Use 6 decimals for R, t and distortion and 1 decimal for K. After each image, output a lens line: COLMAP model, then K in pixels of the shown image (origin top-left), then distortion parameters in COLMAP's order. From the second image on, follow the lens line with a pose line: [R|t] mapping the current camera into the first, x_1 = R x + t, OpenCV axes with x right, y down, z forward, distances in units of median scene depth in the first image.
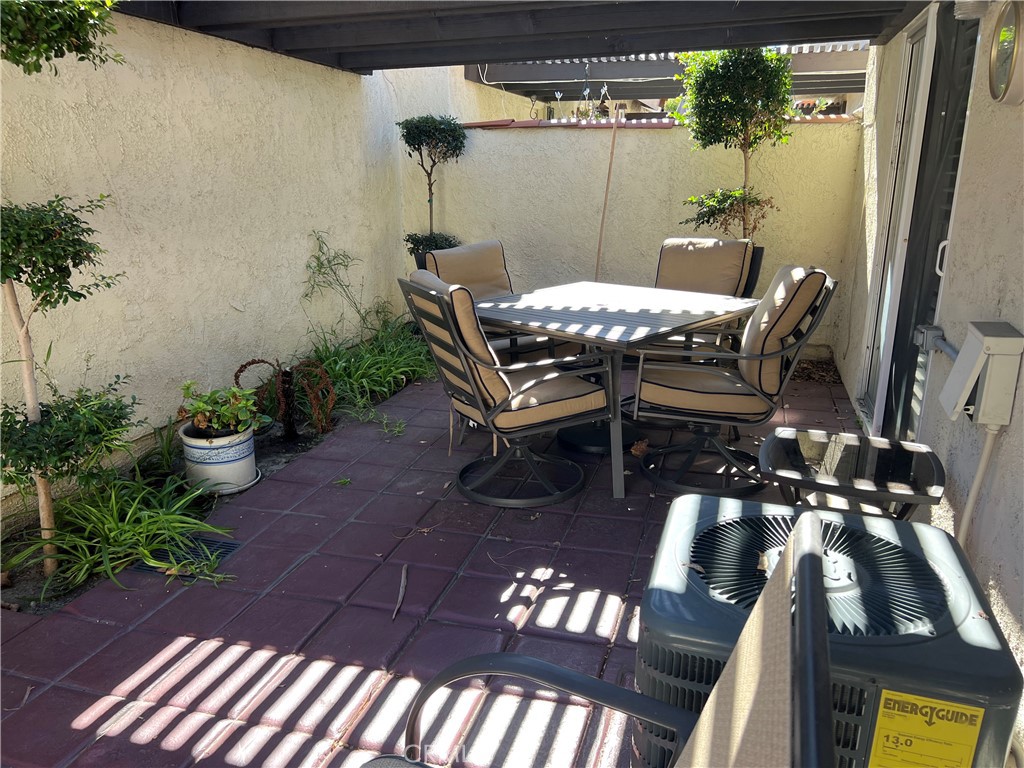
lens RADIAL K [[774.0, 0, 510.3], [0, 774.0, 379.7], [0, 0, 1]] dist [0.074438, -0.101983]
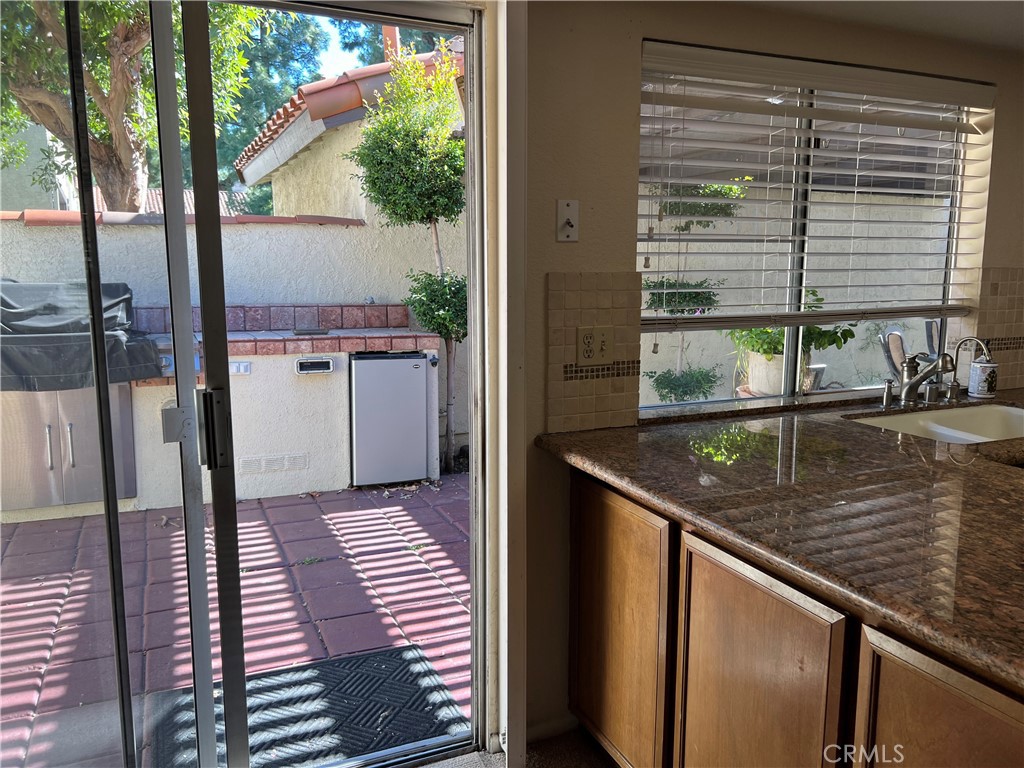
lens RADIAL K [[774.0, 0, 510.3], [0, 774.0, 379.7], [0, 0, 1]] dist [0.074438, -0.101983]
pose [[0.666587, 0.113608, -0.736719, 0.696924], [-0.198164, 0.979763, -0.028212, 0.214747], [0.718605, 0.164796, 0.675610, -0.826993]]
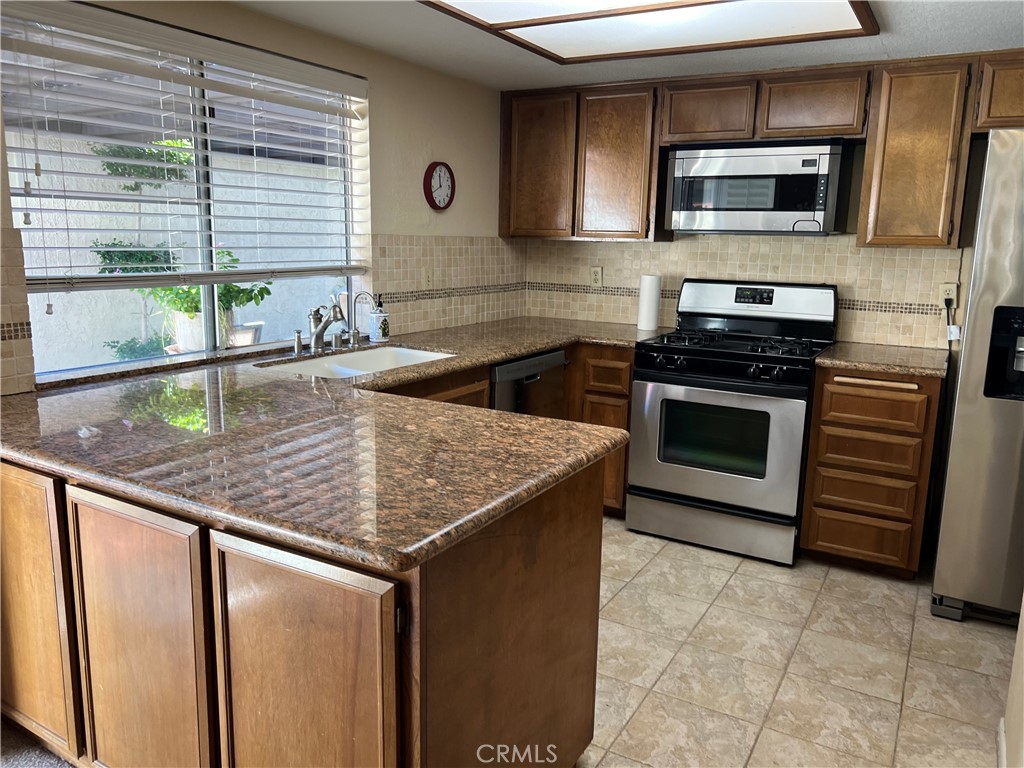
lens RADIAL K [[775.0, 0, 516.4], [0, 775.0, 380.7], [0, 0, 1]] dist [0.041121, -0.042686]
pose [[0.975442, 0.063491, -0.210906, 0.819707], [-0.080685, 0.993993, -0.073941, 0.221129], [0.204945, 0.089142, 0.974706, -0.838539]]
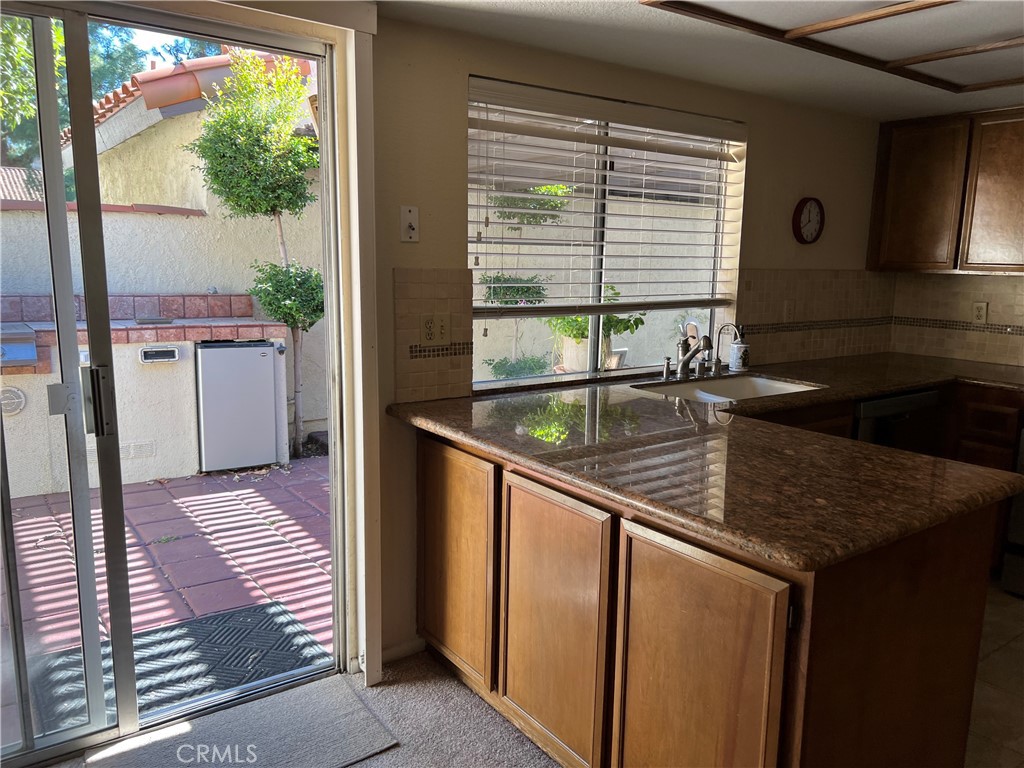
lens RADIAL K [[775.7, 0, 517.9], [0, 775.7, 391.3], [0, 0, 1]] dist [0.055415, -0.058493]
pose [[0.807262, 0.117031, -0.578473, 0.802523], [-0.174364, 0.983684, -0.044317, 0.238594], [0.563848, 0.136640, 0.814496, -0.936699]]
